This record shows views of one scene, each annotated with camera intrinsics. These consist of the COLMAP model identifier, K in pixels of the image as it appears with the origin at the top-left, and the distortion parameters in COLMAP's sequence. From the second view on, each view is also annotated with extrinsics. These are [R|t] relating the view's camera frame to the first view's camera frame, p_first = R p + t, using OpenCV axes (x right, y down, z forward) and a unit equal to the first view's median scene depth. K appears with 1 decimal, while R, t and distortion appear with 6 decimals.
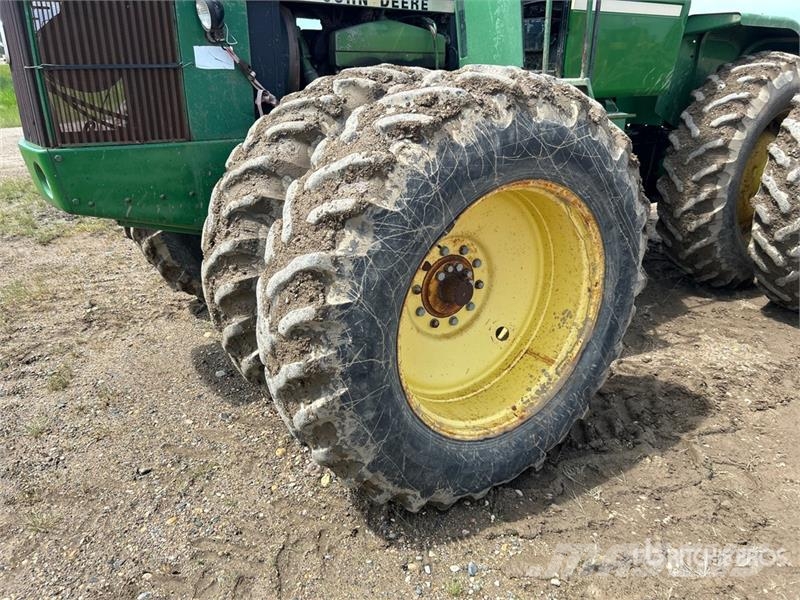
lens RADIAL K [[618.5, 0, 400.0], [0, 618.5, 300.0], [0, 0, 1]] dist [0.015423, 0.001462]
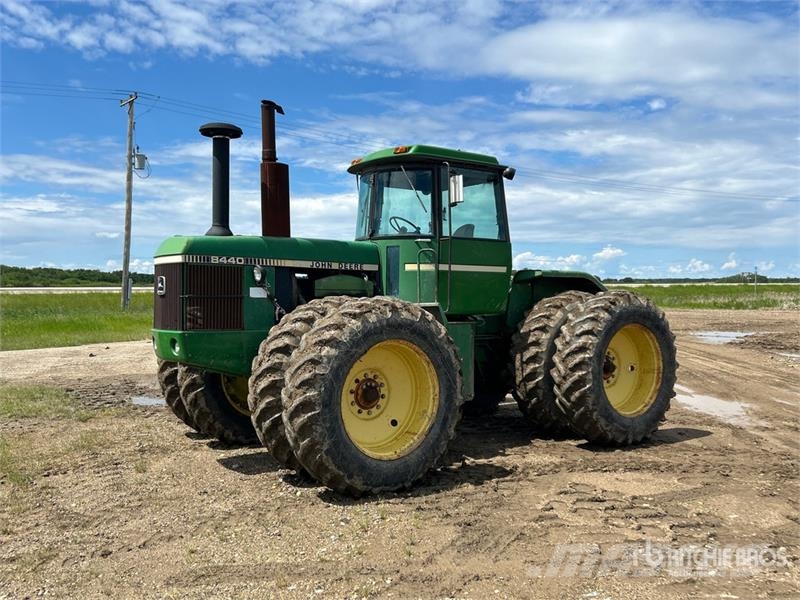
lens RADIAL K [[767.4, 0, 400.0], [0, 767.4, 300.0], [0, 0, 1]] dist [0.035954, -0.001727]
pose [[0.997285, 0.062471, 0.038988, 0.071489], [-0.043127, 0.924640, -0.378394, 0.718012], [-0.059688, 0.375685, 0.924823, -1.661985]]
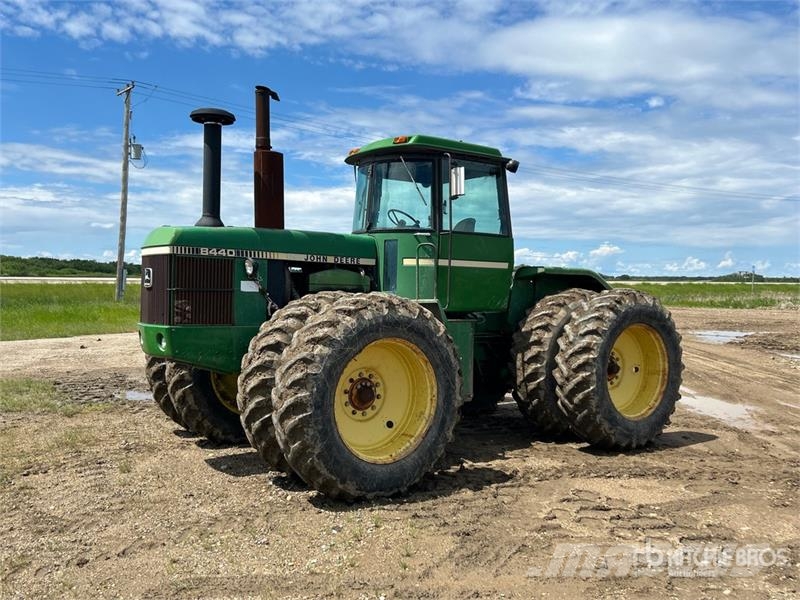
lens RADIAL K [[767.4, 0, 400.0], [0, 767.4, 300.0], [0, 0, 1]] dist [0.035954, -0.001727]
pose [[0.996216, 0.074778, 0.044289, 0.071303], [-0.053033, 0.926769, -0.371870, 0.663734], [-0.068854, 0.368114, 0.927228, -1.546262]]
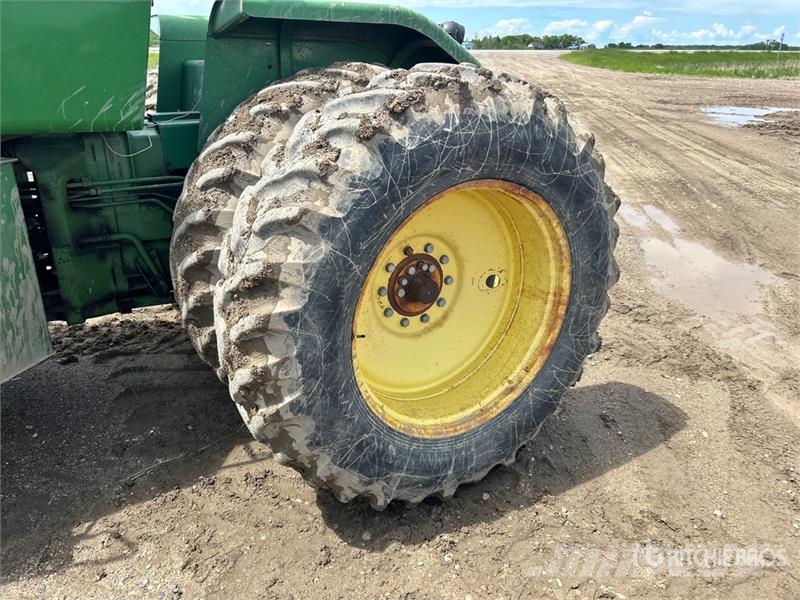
lens RADIAL K [[593.9, 0, 400.0], [0, 593.9, 300.0], [0, 0, 1]] dist [0.061560, -0.078550]
pose [[0.996305, 0.082414, -0.024178, 1.185472], [-0.082651, 0.996538, -0.008970, -0.351415], [0.023355, 0.010935, 0.999667, 0.670688]]
